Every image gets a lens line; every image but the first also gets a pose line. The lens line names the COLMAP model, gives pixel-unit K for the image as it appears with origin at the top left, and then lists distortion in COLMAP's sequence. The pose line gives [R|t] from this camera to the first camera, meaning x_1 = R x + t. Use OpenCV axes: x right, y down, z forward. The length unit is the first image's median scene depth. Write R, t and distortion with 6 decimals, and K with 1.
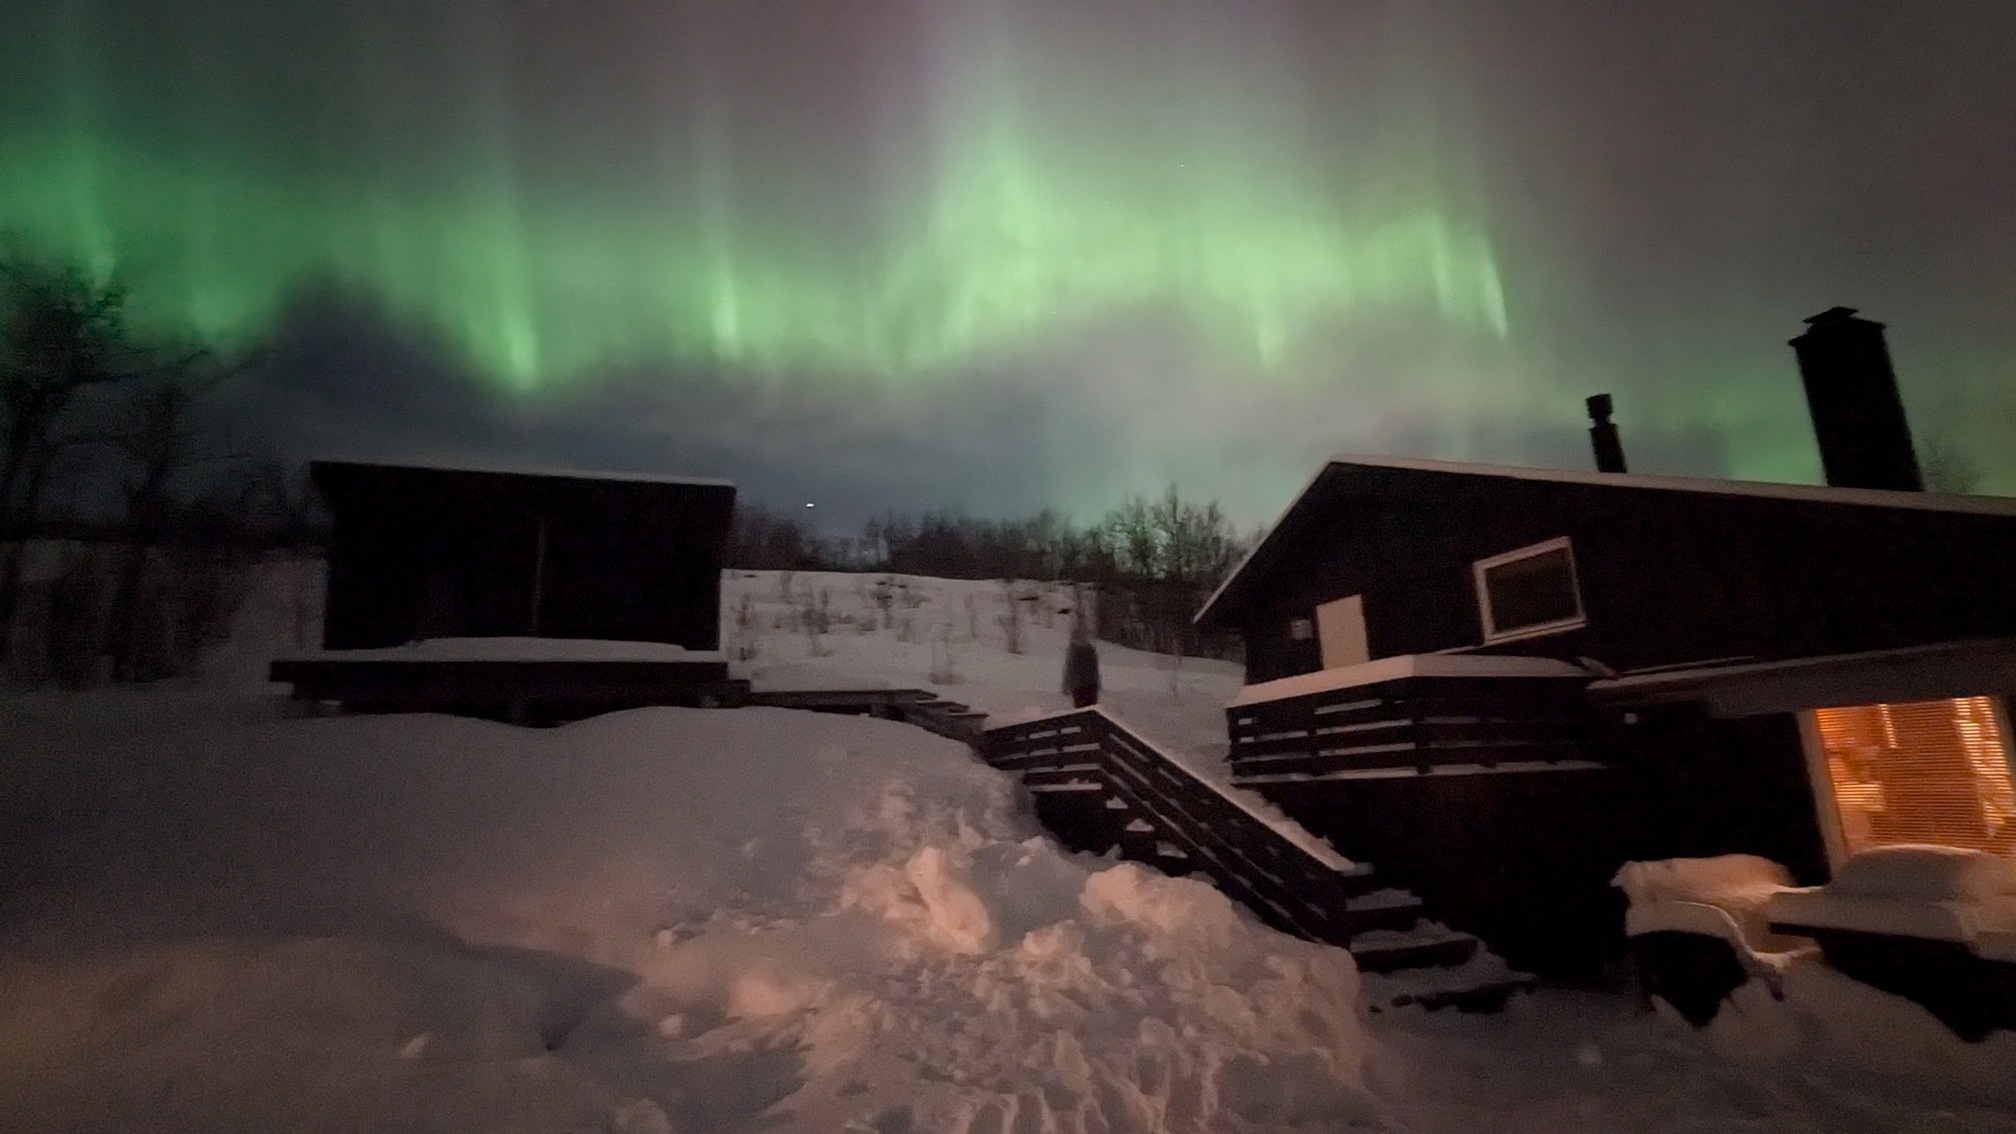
lens RADIAL K [[957.5, 0, 1008.0], [0, 957.5, 567.0], [0, 0, 1]] dist [-0.000919, -0.000419]
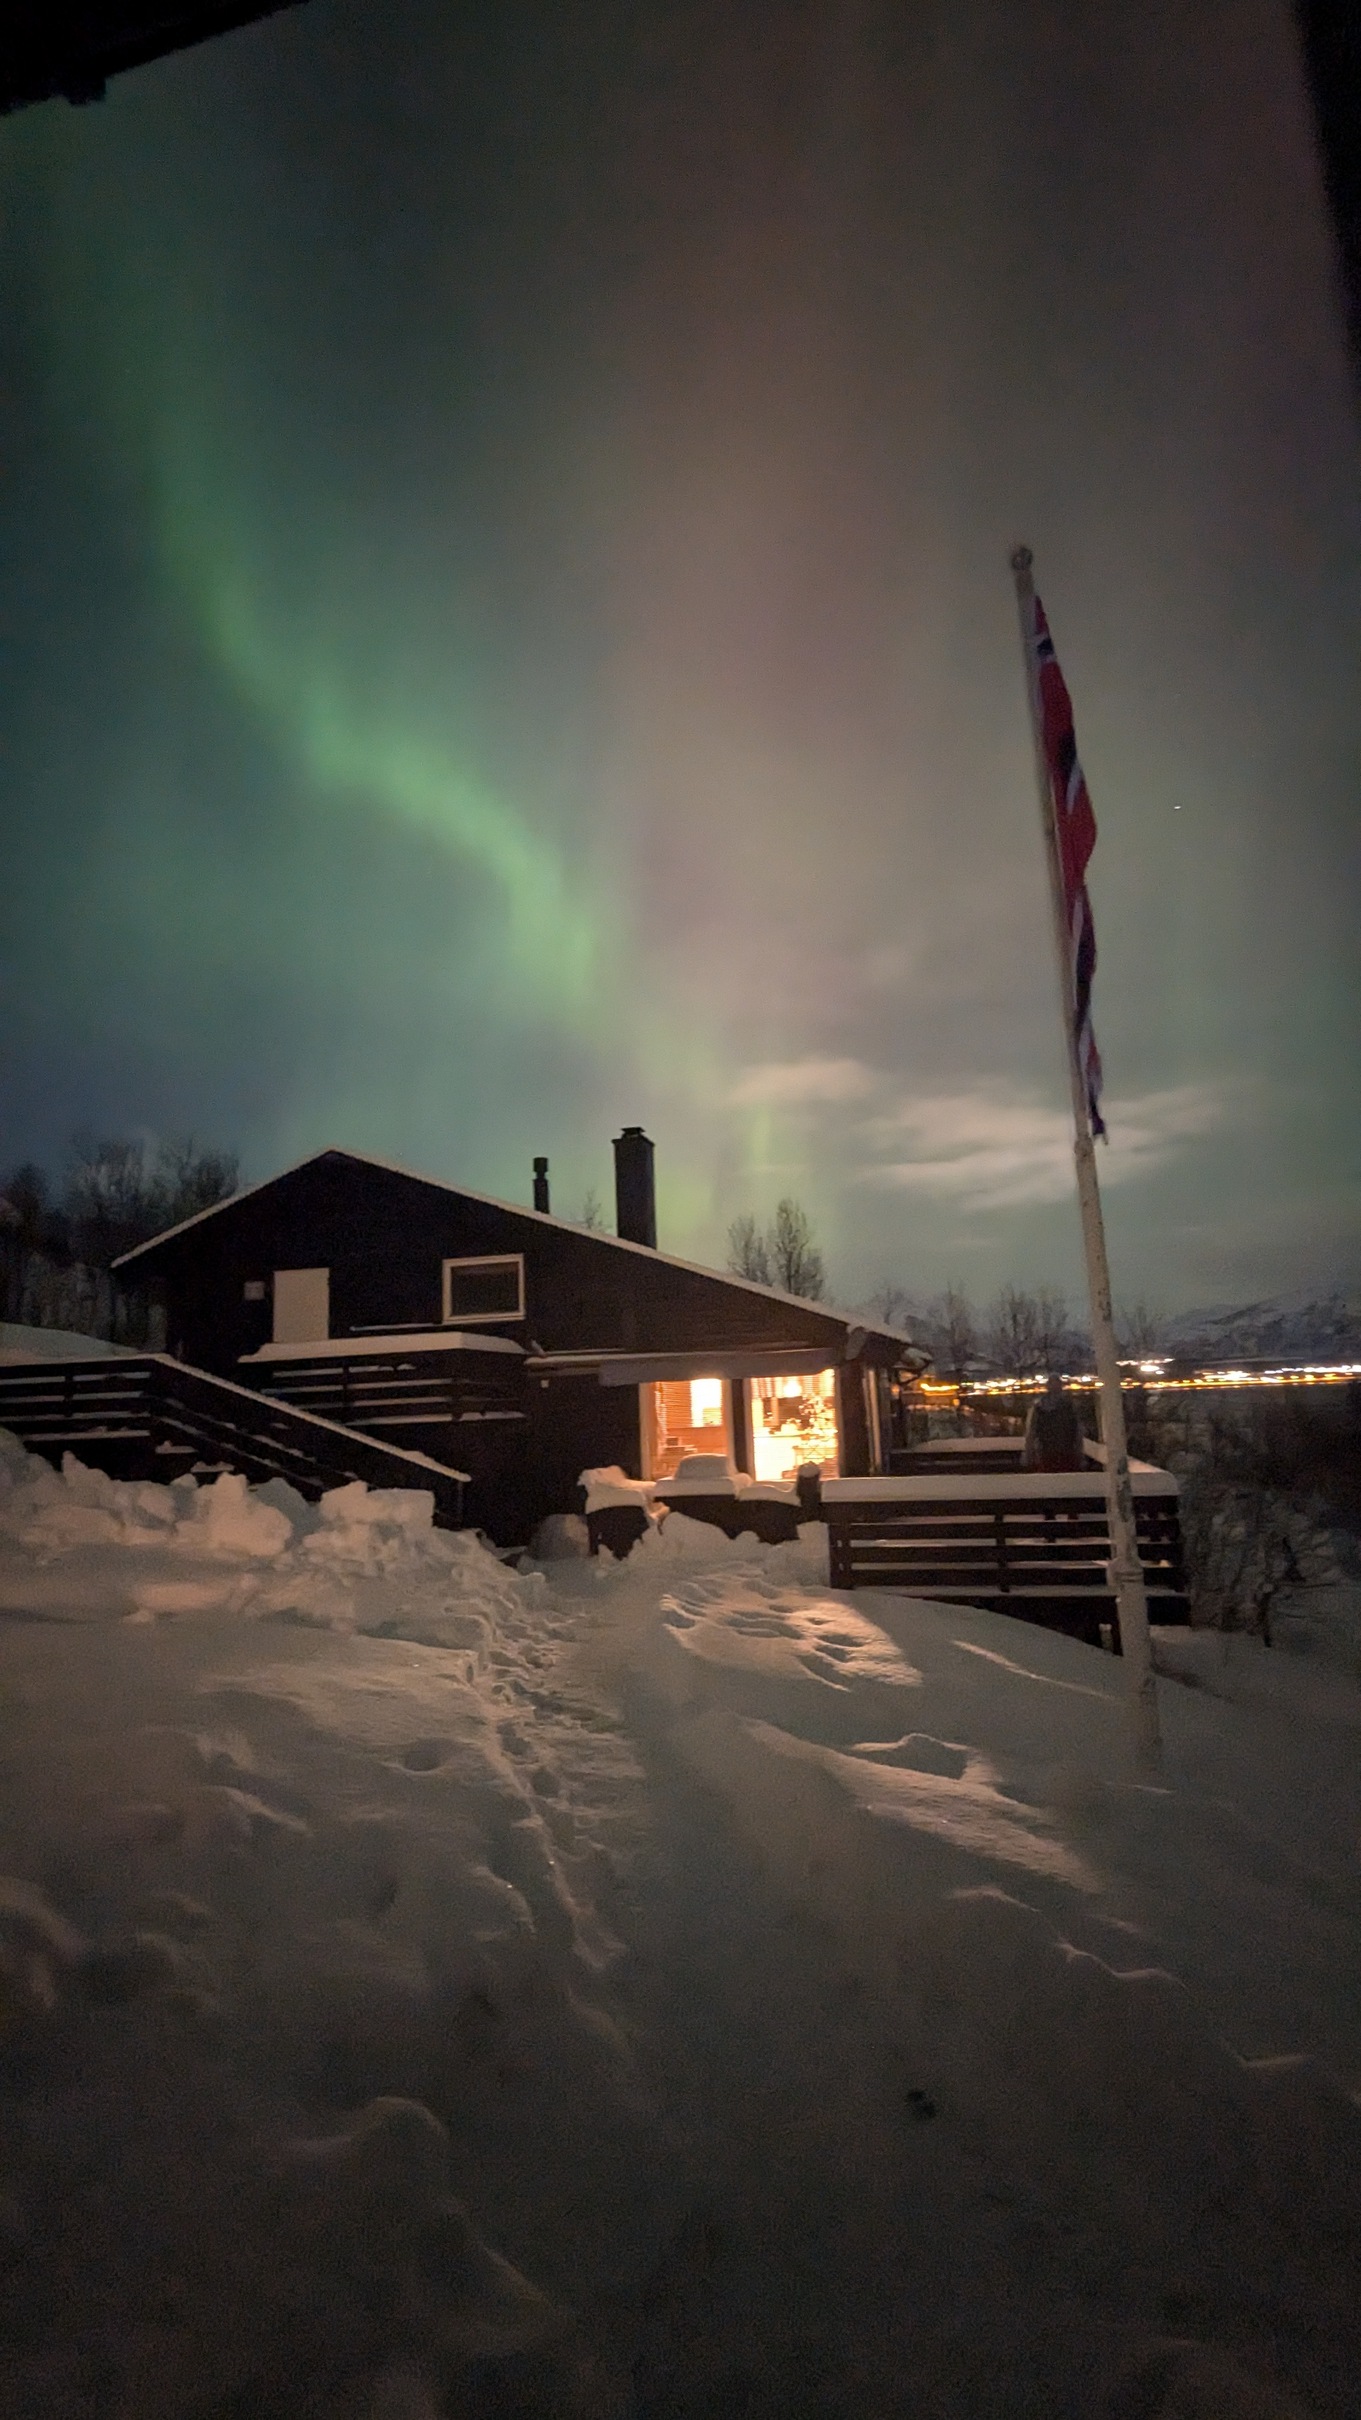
lens RADIAL K [[1149.4, 0, 680.5], [0, 1149.4, 1210.0], [0, 0, 1]] dist [-0.000919, -0.000419]
pose [[0.552901, 0.155169, 0.818671, -0.689295], [-0.165091, 0.983430, -0.074901, -0.008558], [-0.816728, -0.093742, 0.569357, -0.158418]]
